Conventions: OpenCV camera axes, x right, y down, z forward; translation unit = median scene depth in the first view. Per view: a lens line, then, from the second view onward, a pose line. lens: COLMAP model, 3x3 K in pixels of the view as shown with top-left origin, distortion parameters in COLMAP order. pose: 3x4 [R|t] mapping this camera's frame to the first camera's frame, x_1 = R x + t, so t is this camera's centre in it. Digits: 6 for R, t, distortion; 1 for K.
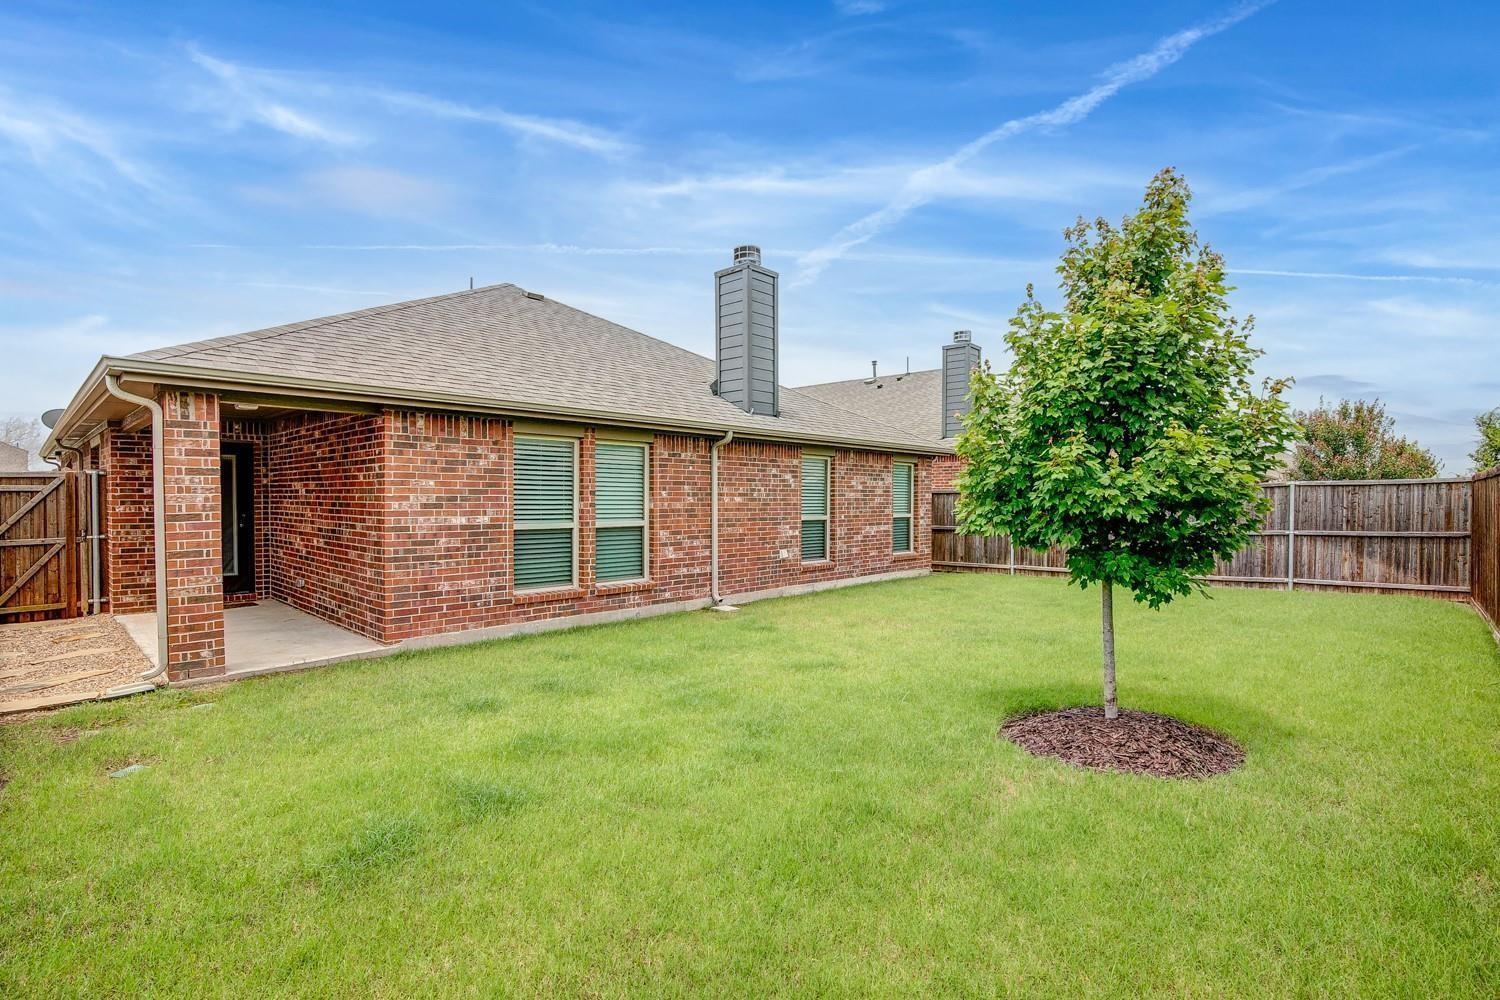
lens RADIAL K [[694.2, 0, 741.1], [0, 694.2, 484.8], [0, 0, 1]] dist [-0.017530, 0.000618]
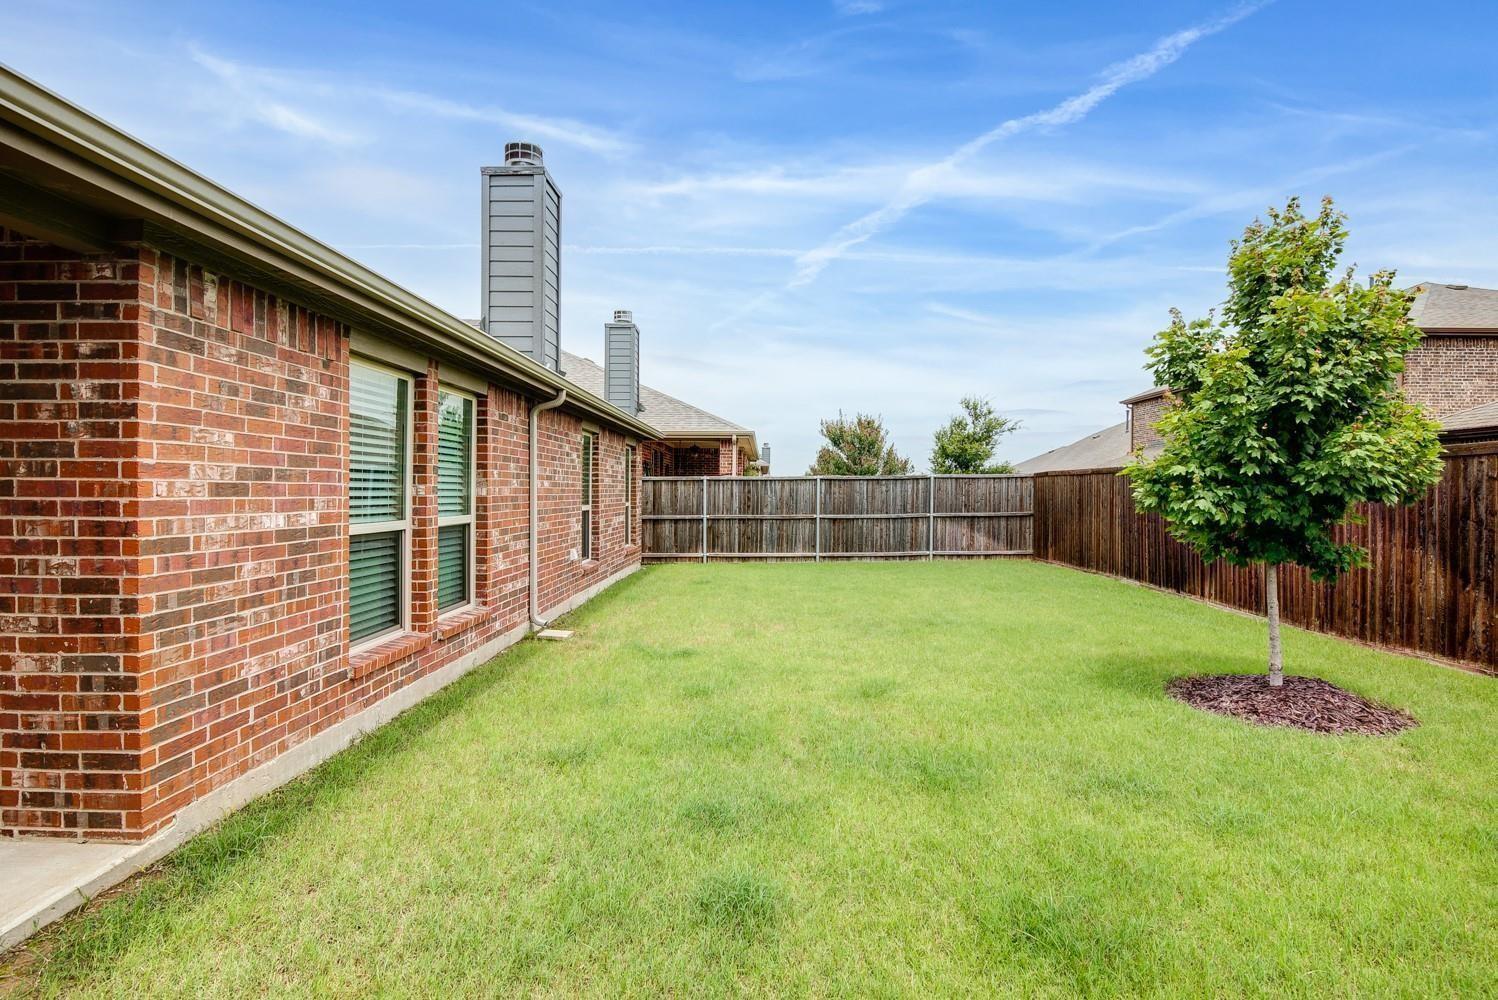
lens RADIAL K [[693.3, 0, 740.1], [0, 693.3, 484.9], [0, 0, 1]] dist [-0.017530, 0.000618]
pose [[0.751260, 0.008435, 0.659953, -0.463067], [-0.018090, 0.999806, 0.007815, 0.017159], [-0.659759, -0.017810, 0.751266, 0.431782]]
